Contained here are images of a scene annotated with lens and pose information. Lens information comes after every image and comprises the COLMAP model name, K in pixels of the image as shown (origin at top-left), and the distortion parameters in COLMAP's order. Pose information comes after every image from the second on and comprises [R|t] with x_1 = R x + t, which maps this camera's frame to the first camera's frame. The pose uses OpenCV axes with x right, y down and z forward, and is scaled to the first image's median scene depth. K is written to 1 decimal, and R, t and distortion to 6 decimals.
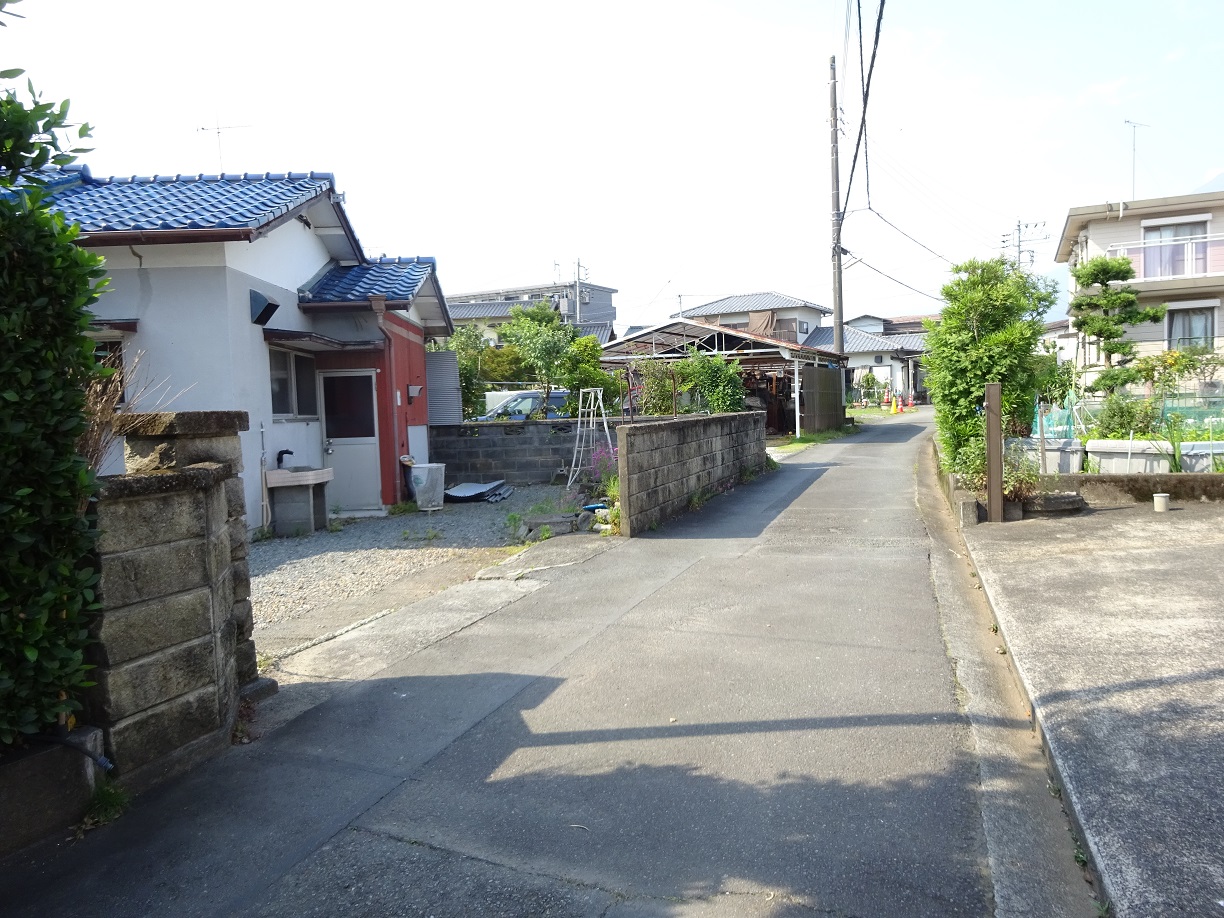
lens RADIAL K [[894.9, 0, 612.9], [0, 894.9, 479.4], [0, 0, 1]] dist [-0.001032, -0.001267]
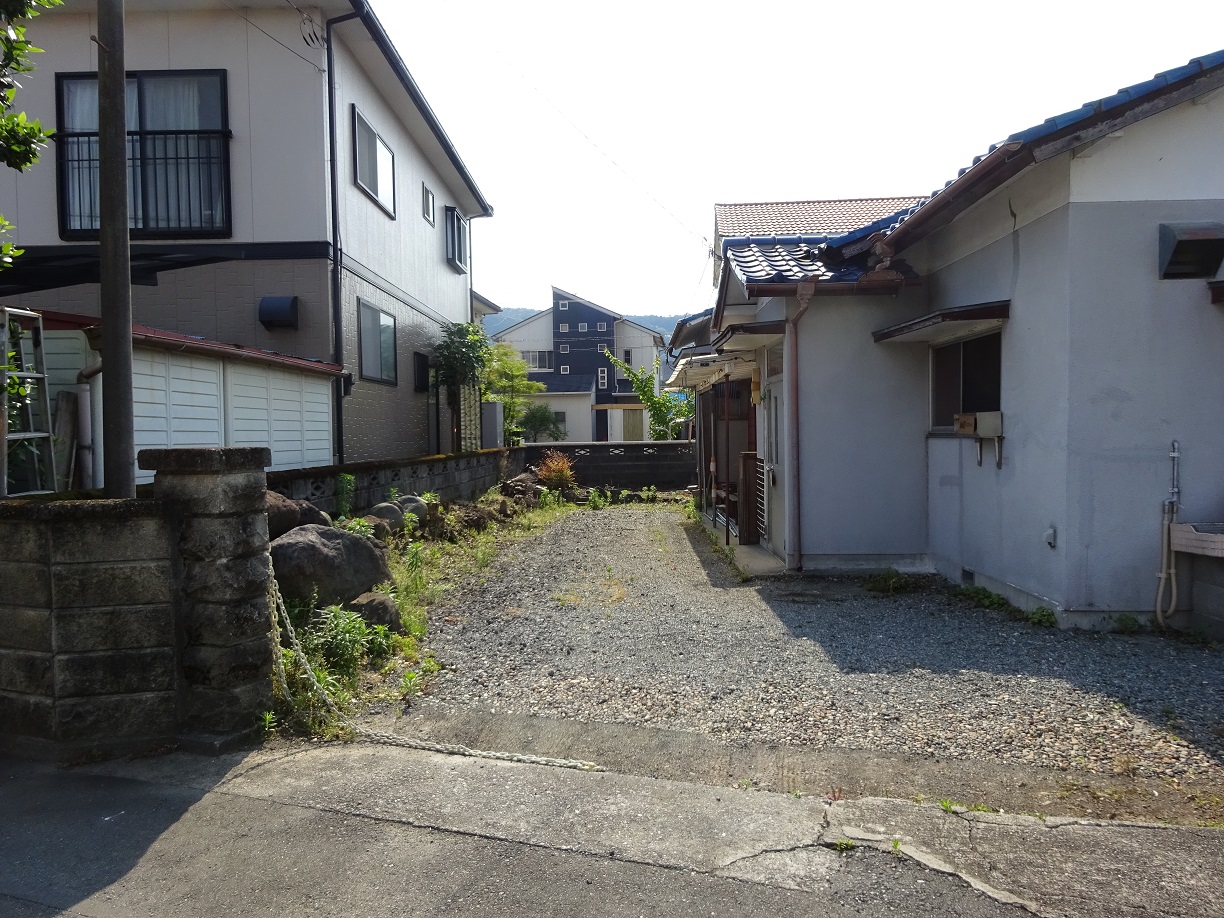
lens RADIAL K [[892.1, 0, 598.2], [0, 892.1, 461.3], [0, 0, 1]] dist [-0.004688, -0.002912]
pose [[-0.055322, 0.063631, -0.996439, 0.185863], [-0.060101, 0.995946, 0.066936, -0.055732], [0.996658, 0.063590, -0.051274, 0.534022]]
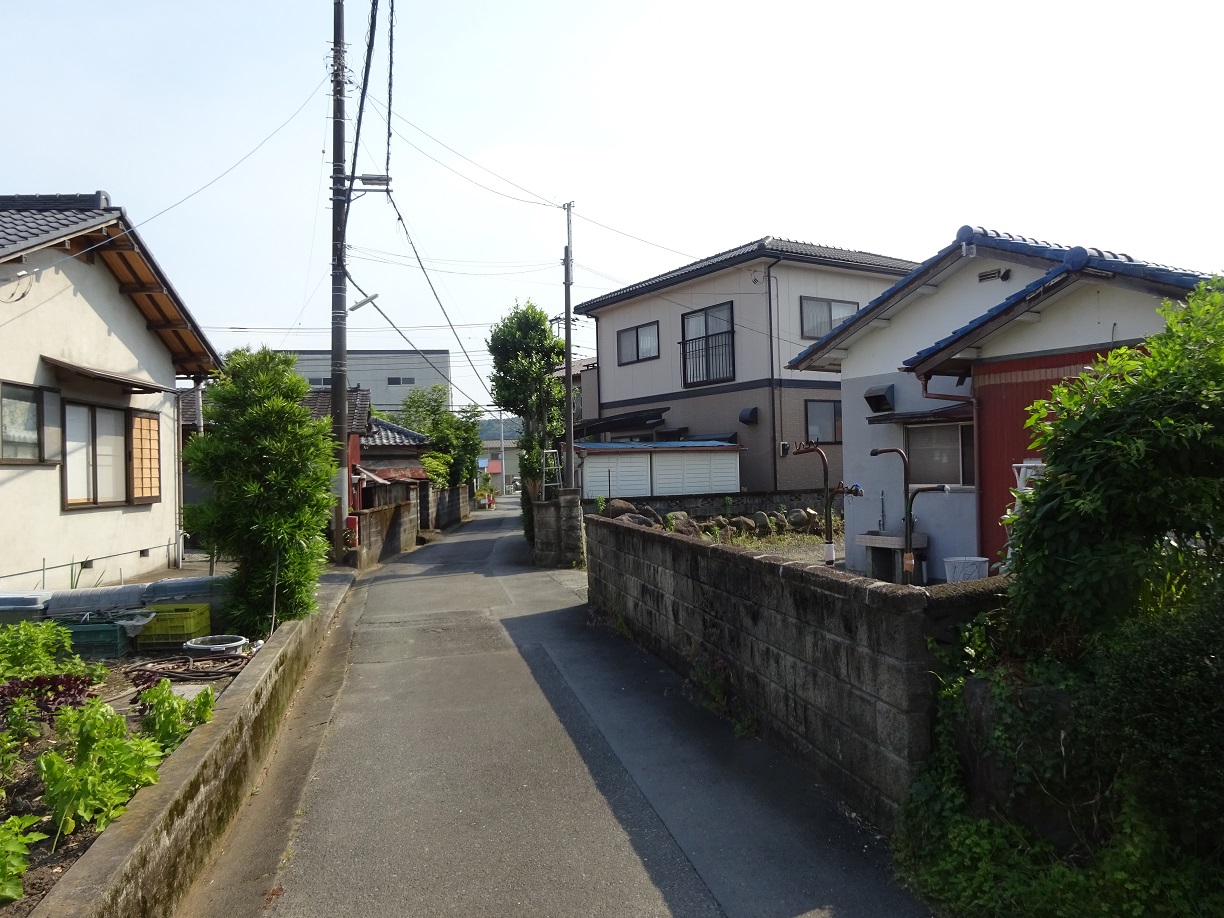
lens RADIAL K [[879.7, 0, 612.0], [0, 879.7, 459.0], [0, 0, 1]] dist [-0.007258, -0.001159]
pose [[-0.860498, 0.047360, -0.507247, 0.447952], [0.013543, 0.997444, 0.070153, -0.164932], [0.509273, 0.053497, -0.858941, 1.530738]]
